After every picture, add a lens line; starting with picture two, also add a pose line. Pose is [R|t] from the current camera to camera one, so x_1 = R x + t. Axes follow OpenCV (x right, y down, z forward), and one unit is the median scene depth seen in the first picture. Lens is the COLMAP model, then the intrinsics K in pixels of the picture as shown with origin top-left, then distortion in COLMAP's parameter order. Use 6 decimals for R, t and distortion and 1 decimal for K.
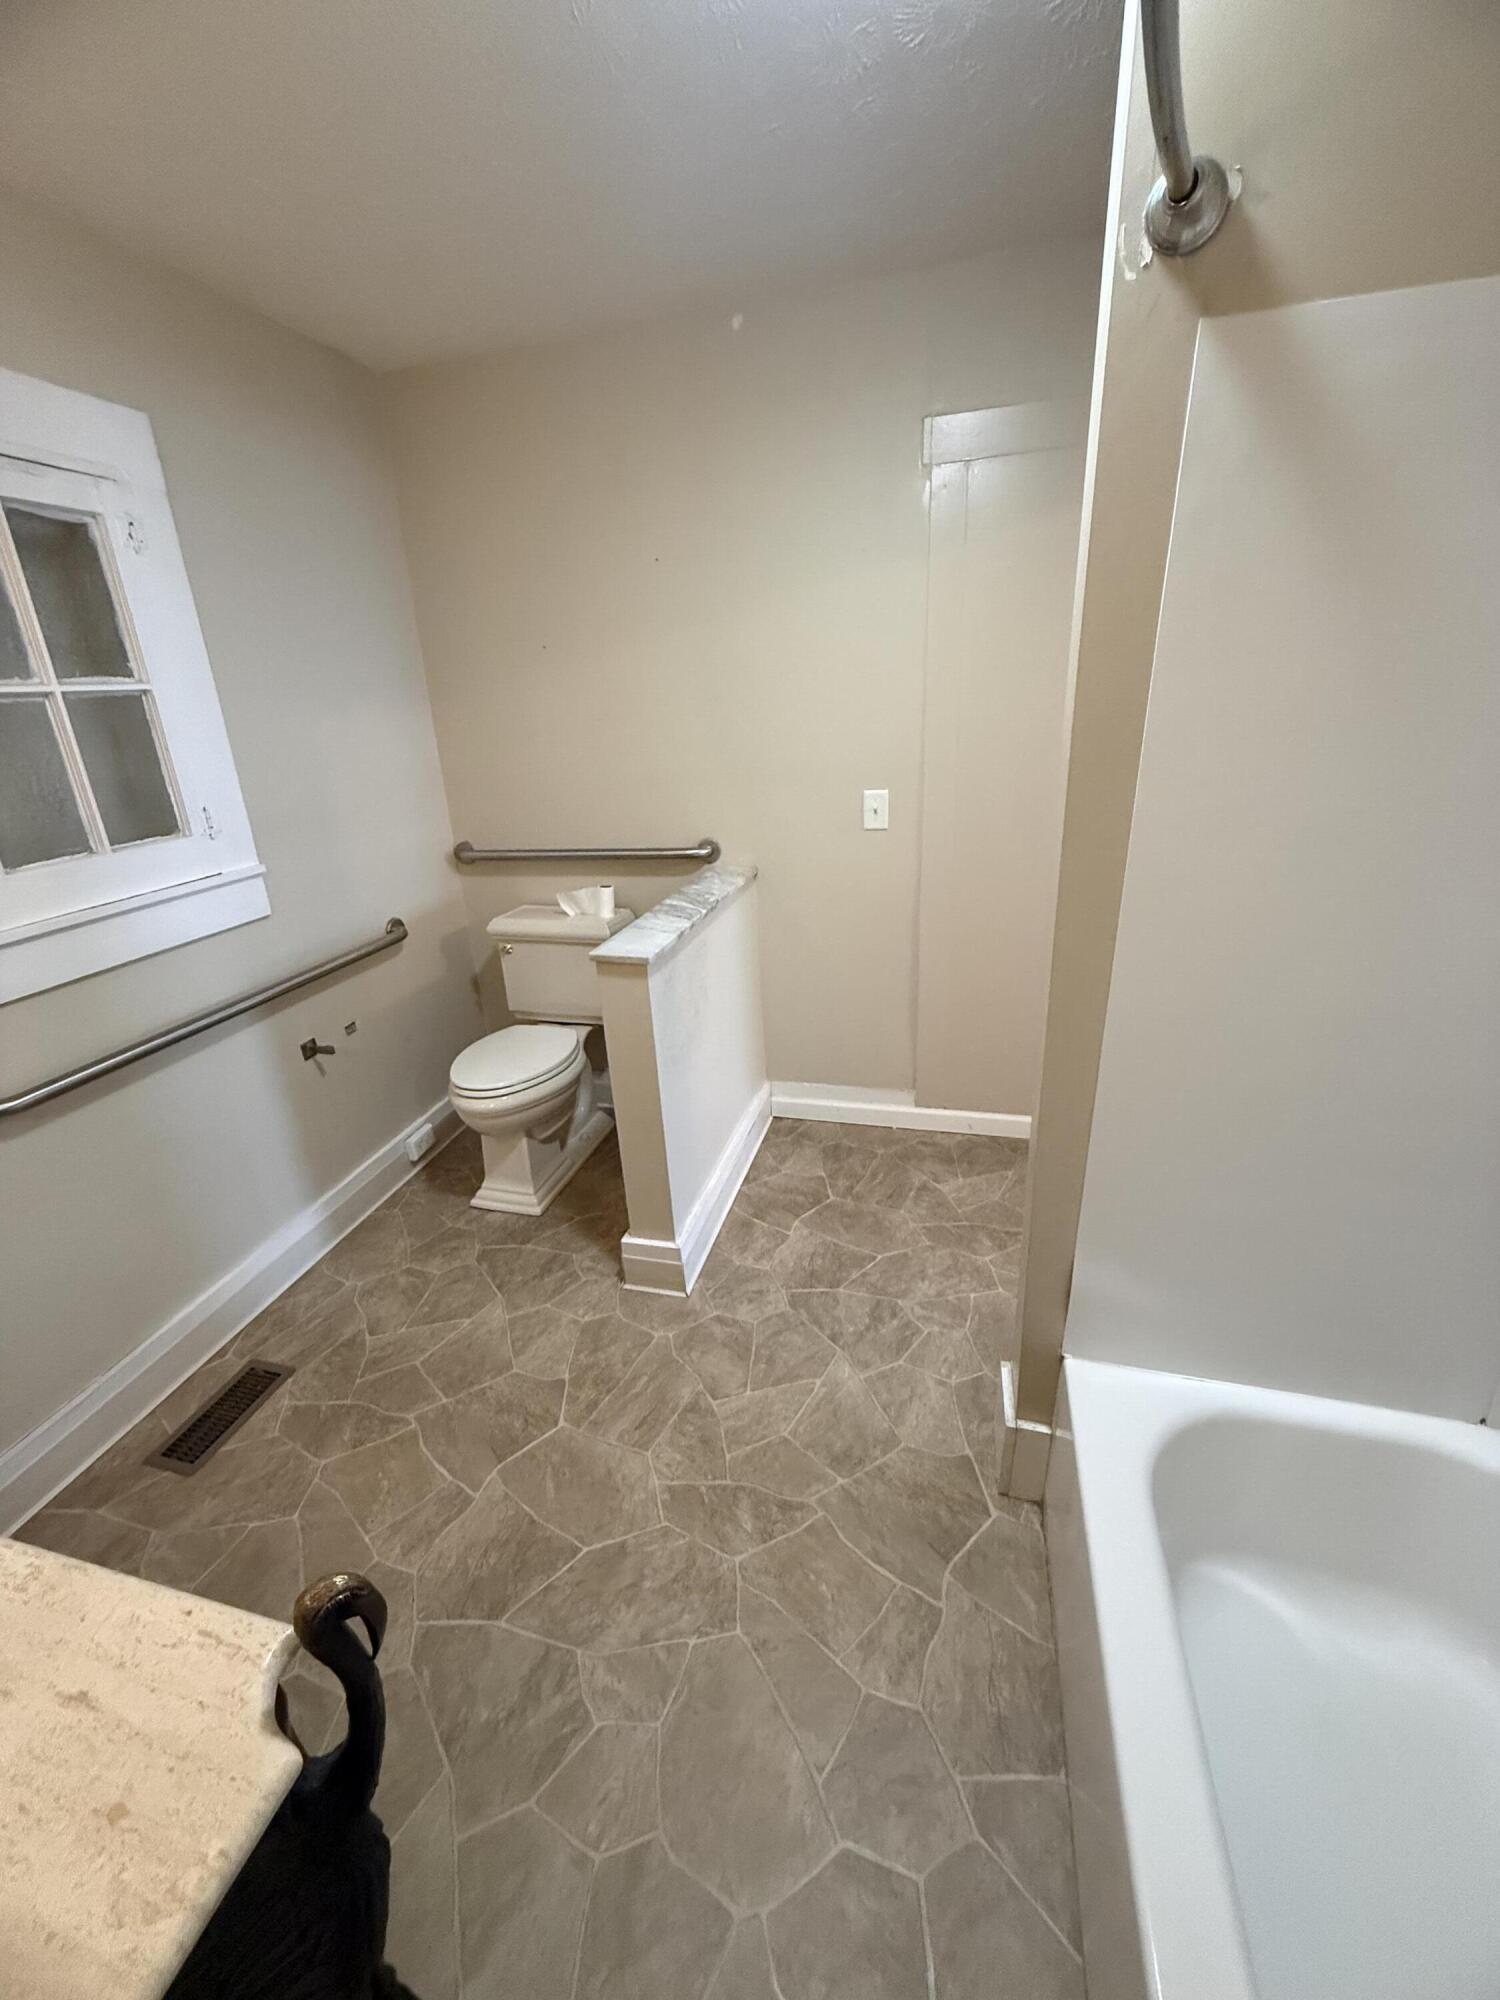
lens RADIAL K [[789.9, 0, 753.0], [0, 789.9, 997.3], [0, 0, 1]] dist [-0.014623, 0.000533]
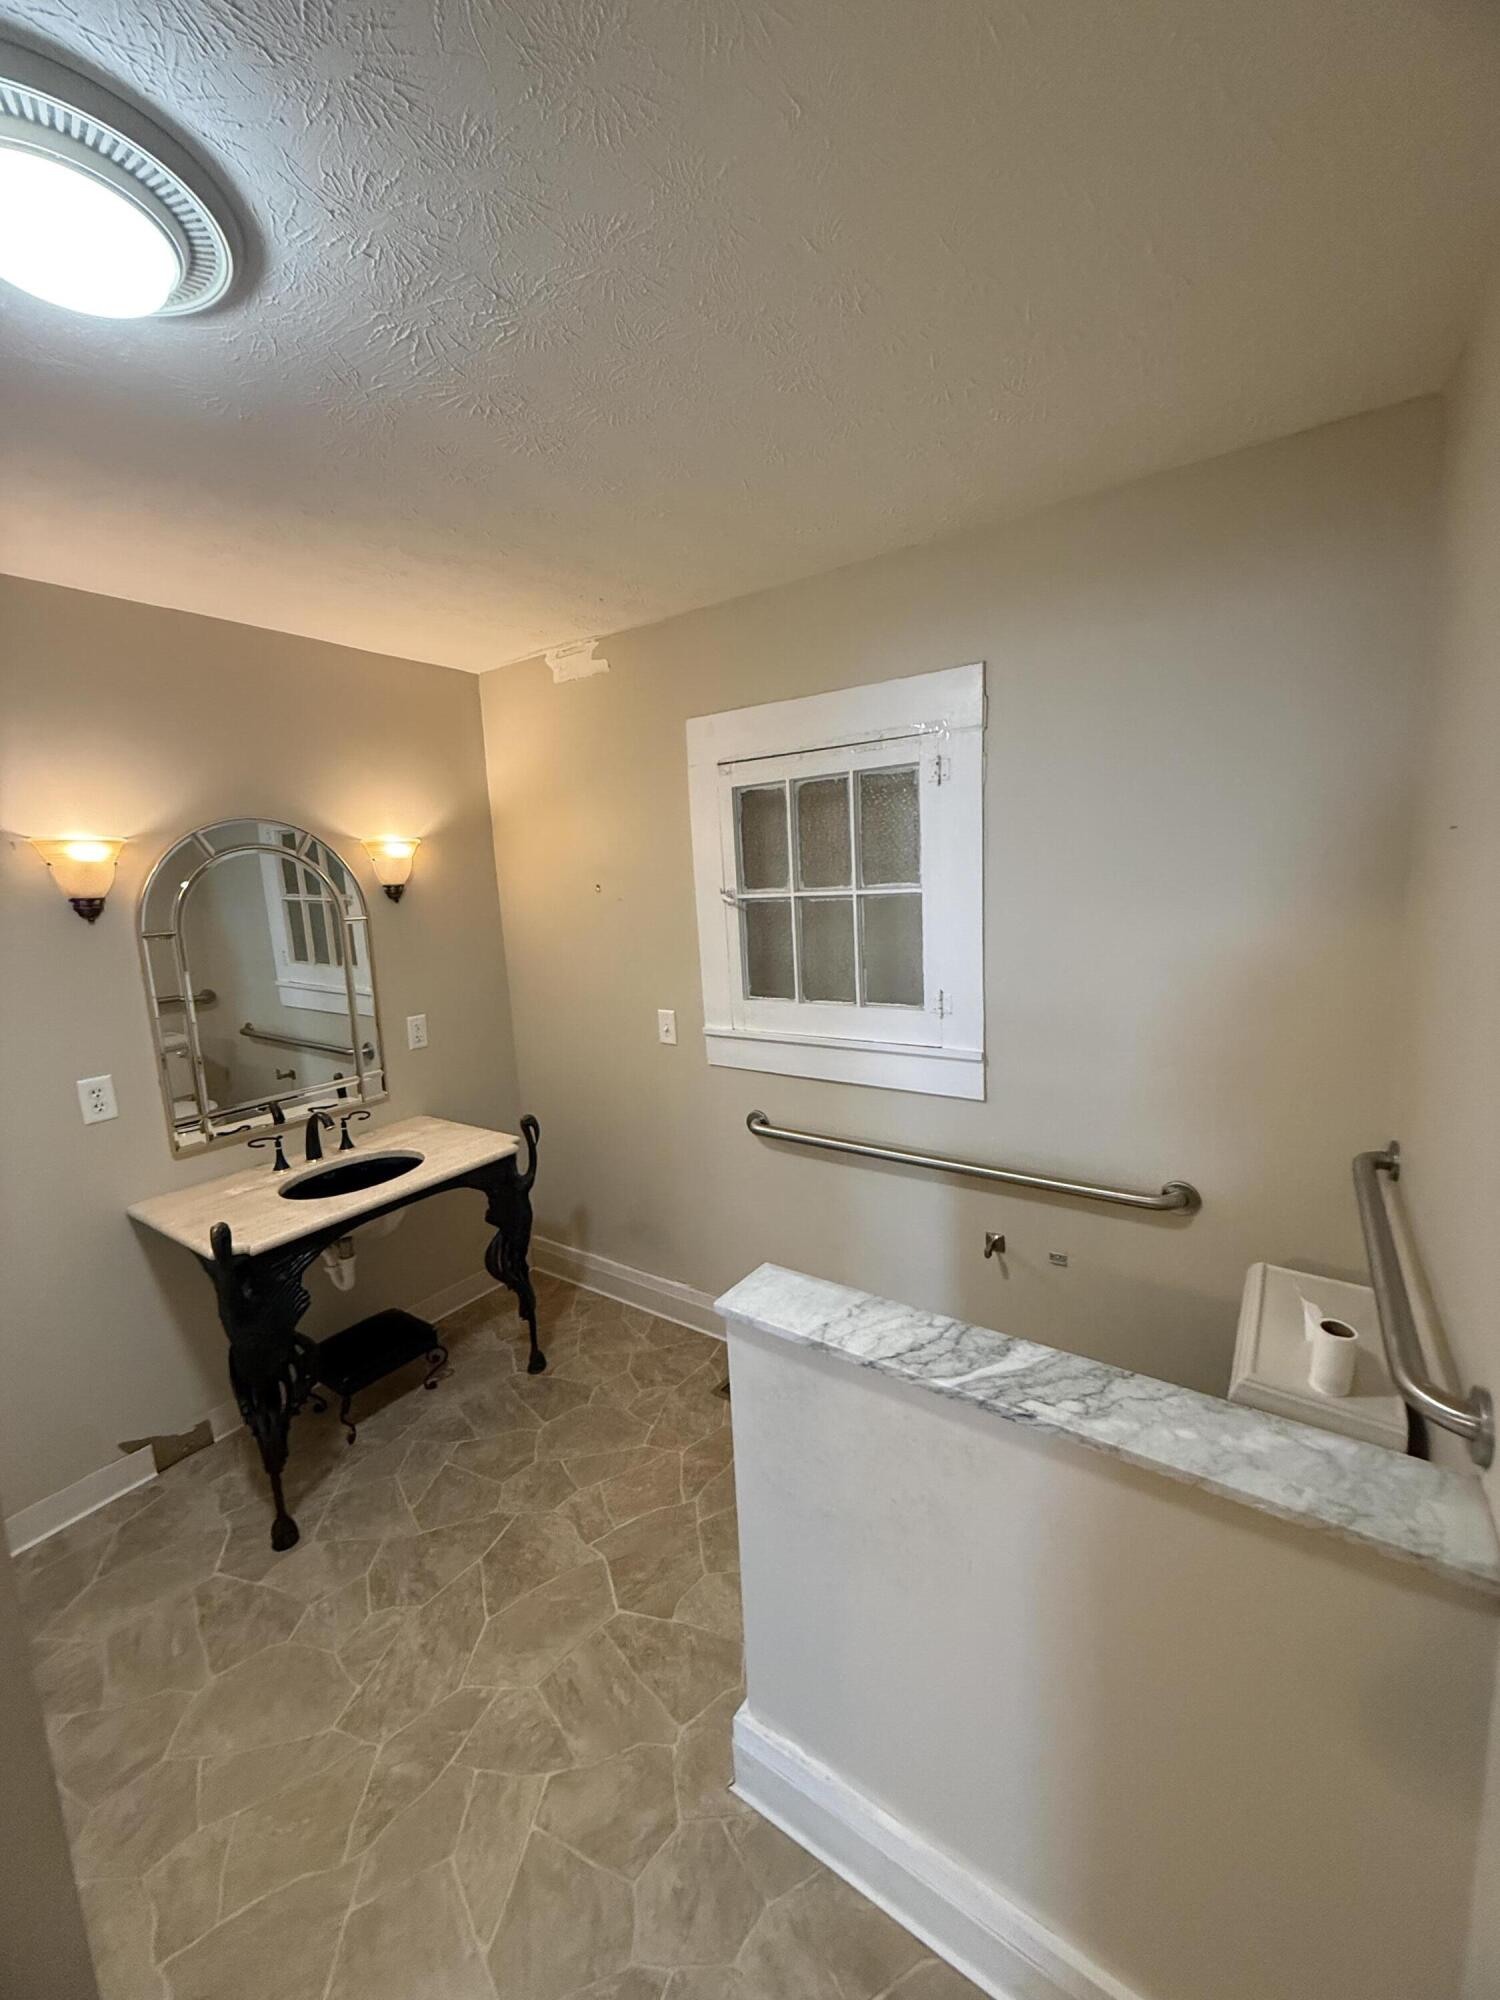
lens RADIAL K [[789.9, 0, 754.0], [0, 789.9, 999.1], [0, 0, 1]] dist [-0.014623, 0.000533]
pose [[-0.350569, 0.197812, -0.915408, 0.444531], [-0.281986, 0.909786, 0.304588, -0.511932], [0.893076, 0.364911, -0.263162, 1.088158]]
